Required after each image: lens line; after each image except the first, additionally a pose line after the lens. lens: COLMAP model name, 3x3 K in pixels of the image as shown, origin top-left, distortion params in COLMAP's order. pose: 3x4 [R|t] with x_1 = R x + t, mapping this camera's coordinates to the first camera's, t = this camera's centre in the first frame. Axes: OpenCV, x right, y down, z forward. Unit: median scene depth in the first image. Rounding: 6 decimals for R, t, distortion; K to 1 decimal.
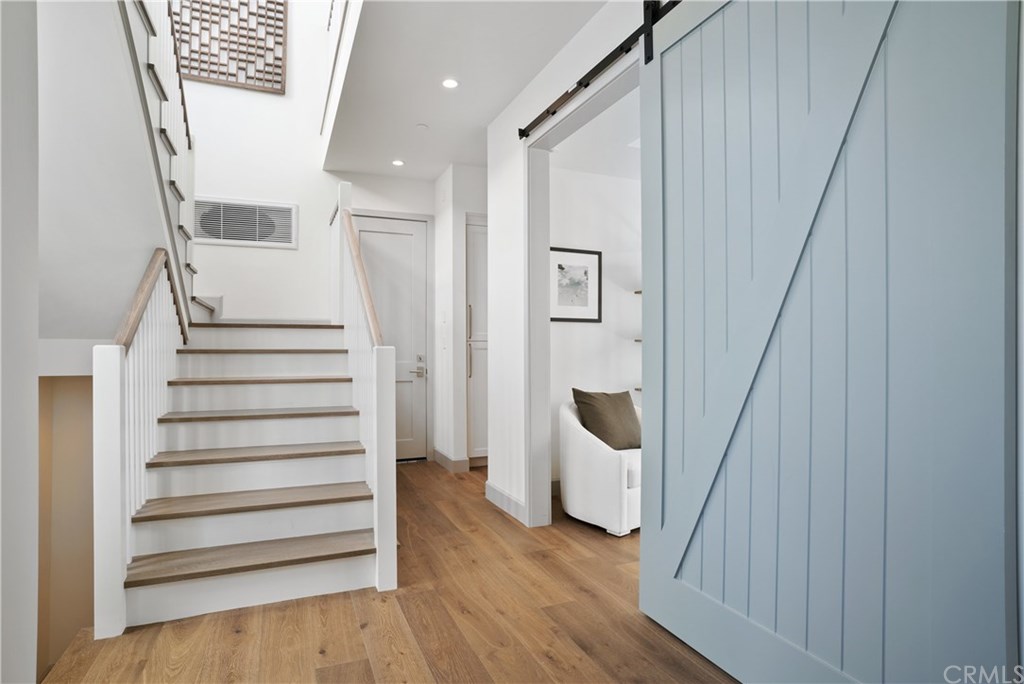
lens RADIAL K [[536.6, 0, 517.0], [0, 536.6, 342.9], [0, 0, 1]] dist [-0.062179, 0.026393]
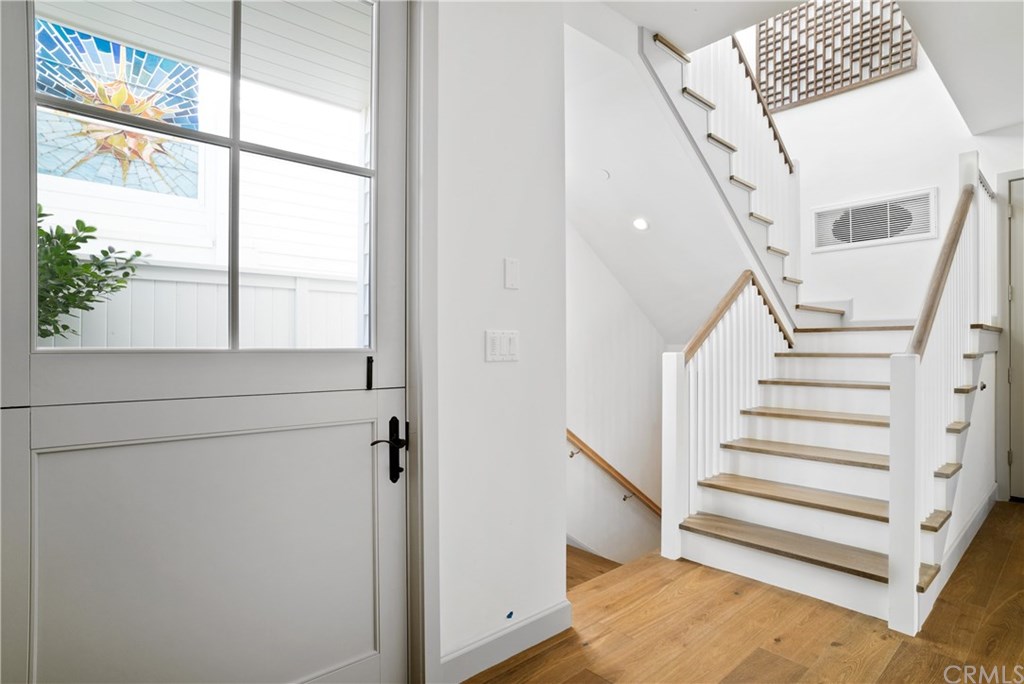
lens RADIAL K [[536.6, 0, 510.0], [0, 536.6, 342.8], [0, 0, 1]] dist [-0.062179, 0.026393]
pose [[0.295166, -0.012509, -0.955364, 0.391248], [0.014462, 0.999858, -0.008624, -0.011445], [0.955336, -0.011271, 0.295305, 0.137220]]
